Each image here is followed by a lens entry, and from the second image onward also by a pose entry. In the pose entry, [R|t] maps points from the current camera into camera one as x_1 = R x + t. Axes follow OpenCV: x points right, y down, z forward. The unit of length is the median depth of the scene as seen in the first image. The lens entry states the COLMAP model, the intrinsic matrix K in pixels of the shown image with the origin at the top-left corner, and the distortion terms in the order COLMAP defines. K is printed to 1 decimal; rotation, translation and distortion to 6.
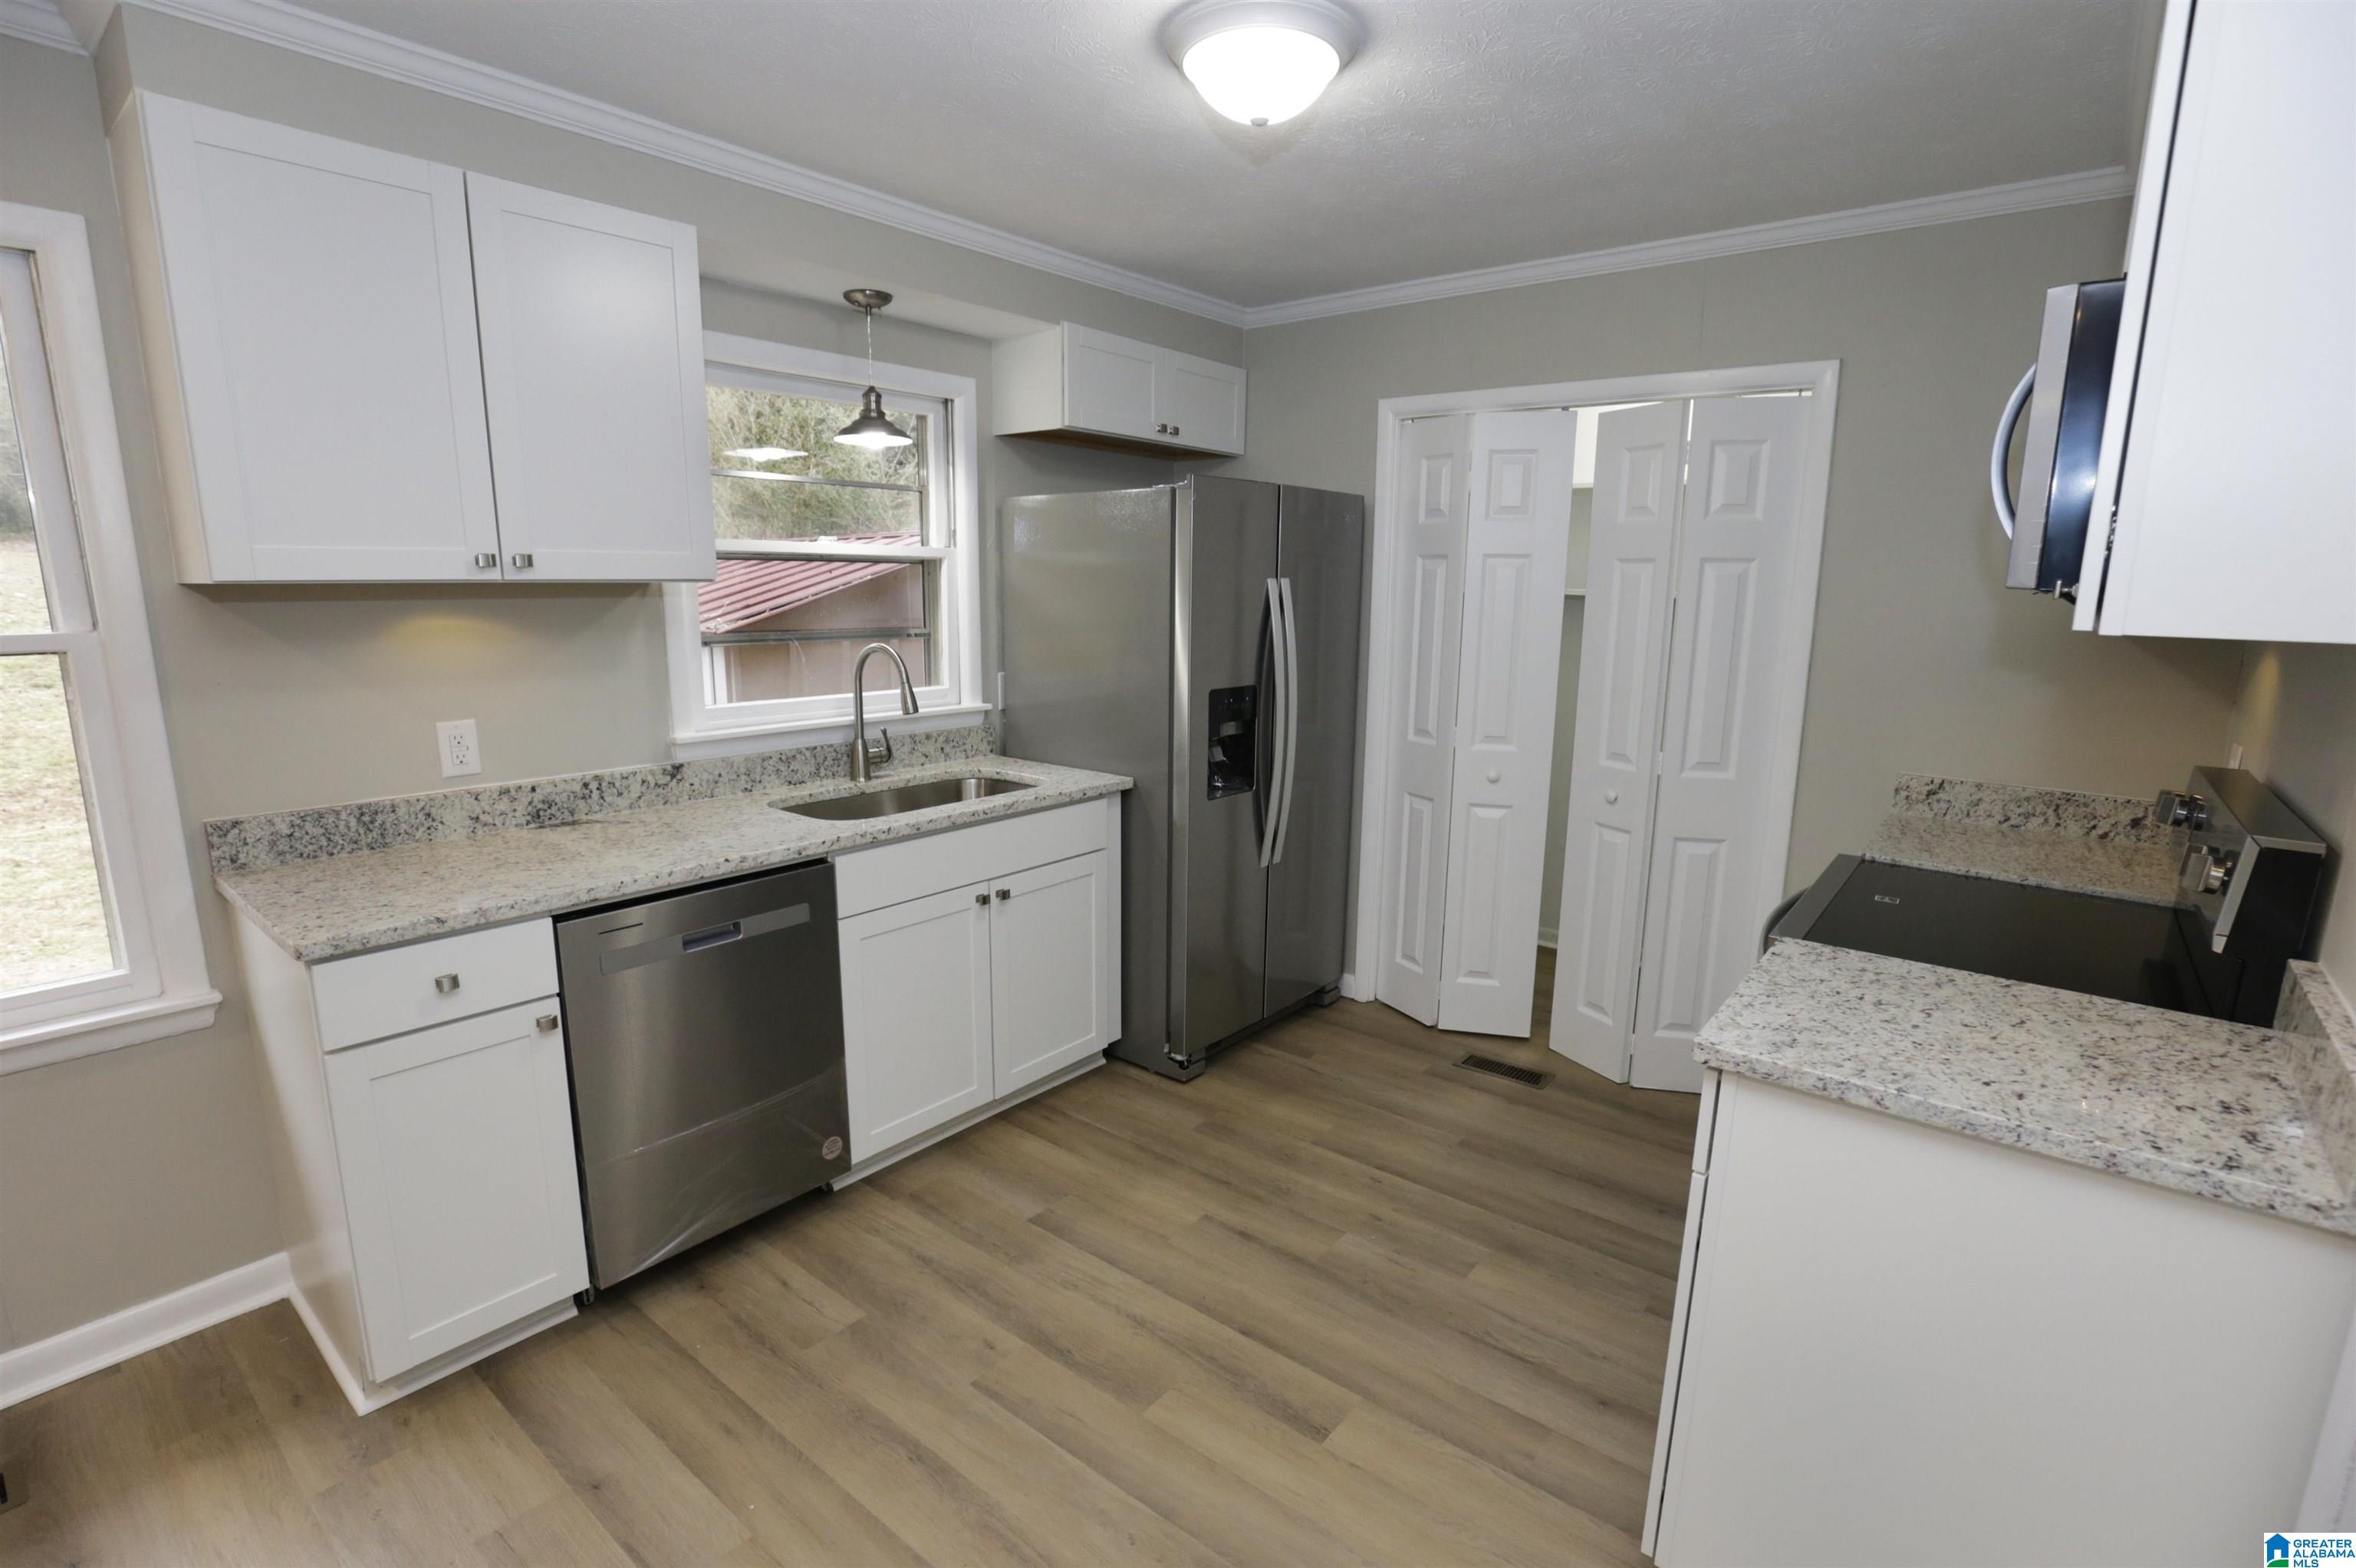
lens RADIAL K [[1090.8, 0, 1179.8], [0, 1090.8, 798.9], [0, 0, 1]] dist [-0.027469, 0.001252]
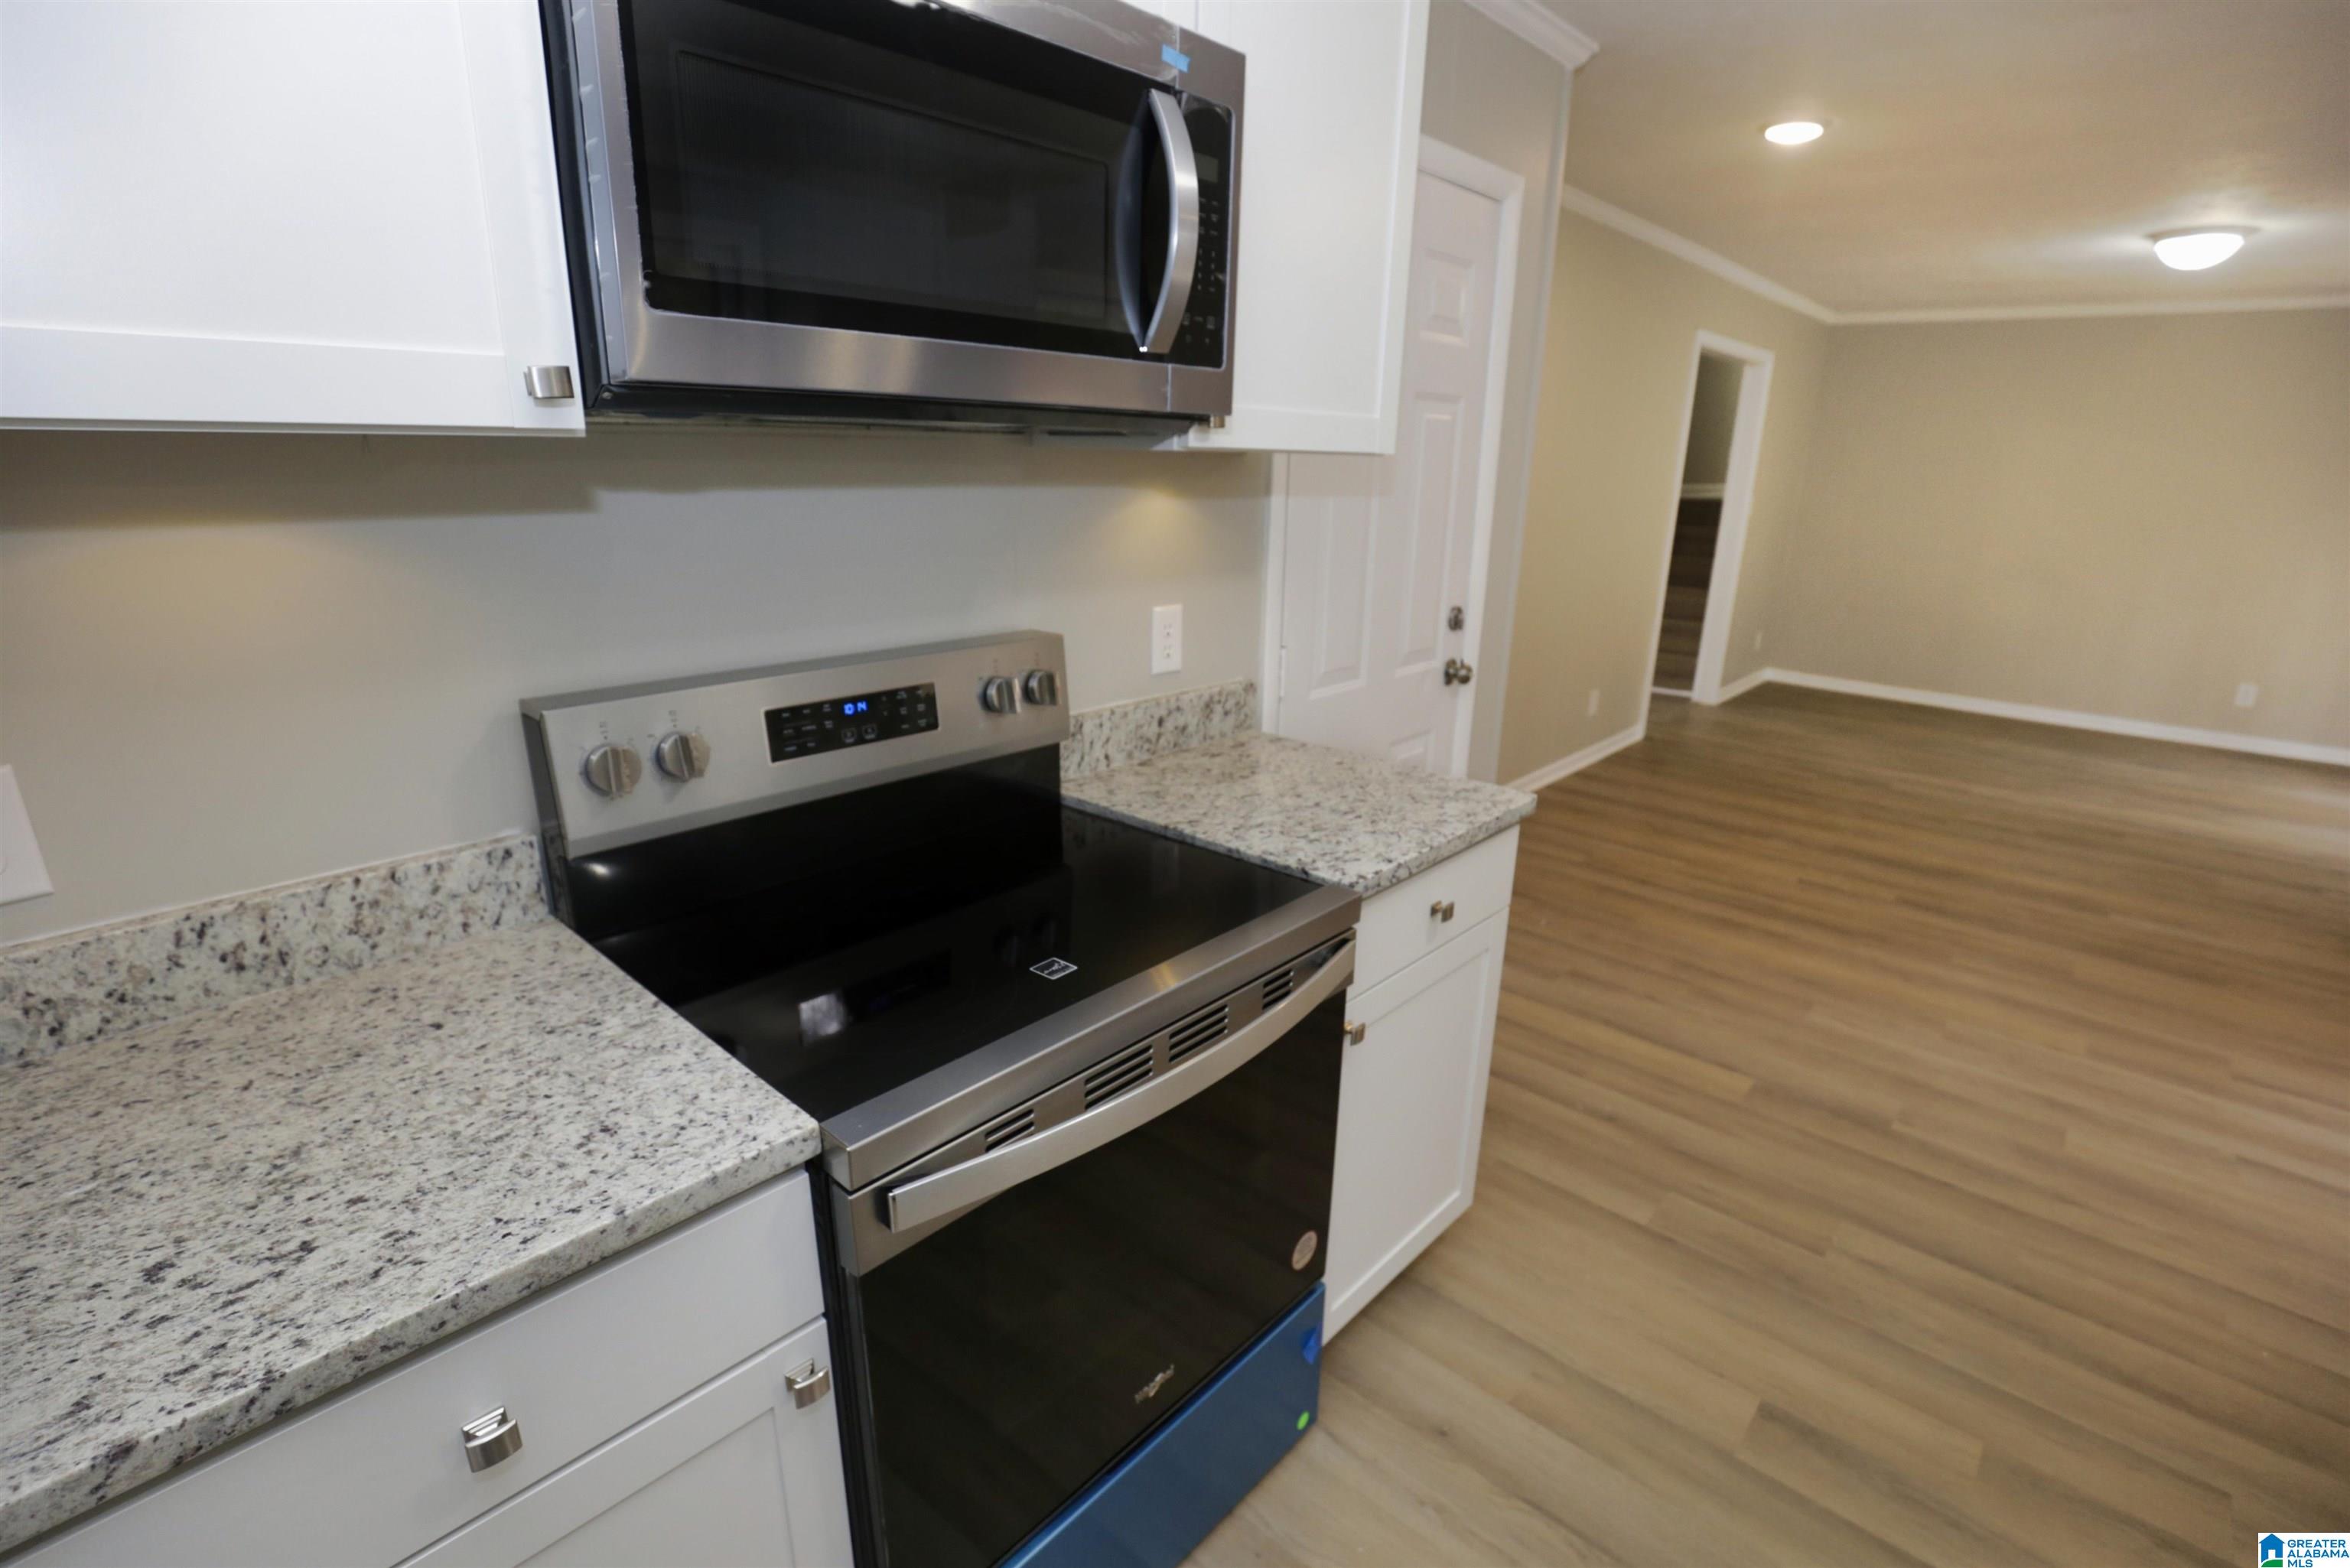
lens RADIAL K [[1088.1, 0, 1170.1], [0, 1088.1, 791.9], [0, 0, 1]] dist [-0.027469, 0.001252]
pose [[-0.997124, -0.054595, 0.052571, 0.730906], [-0.022395, 0.874887, 0.483808, -0.348397], [-0.072408, 0.481239, -0.873594, 1.874927]]
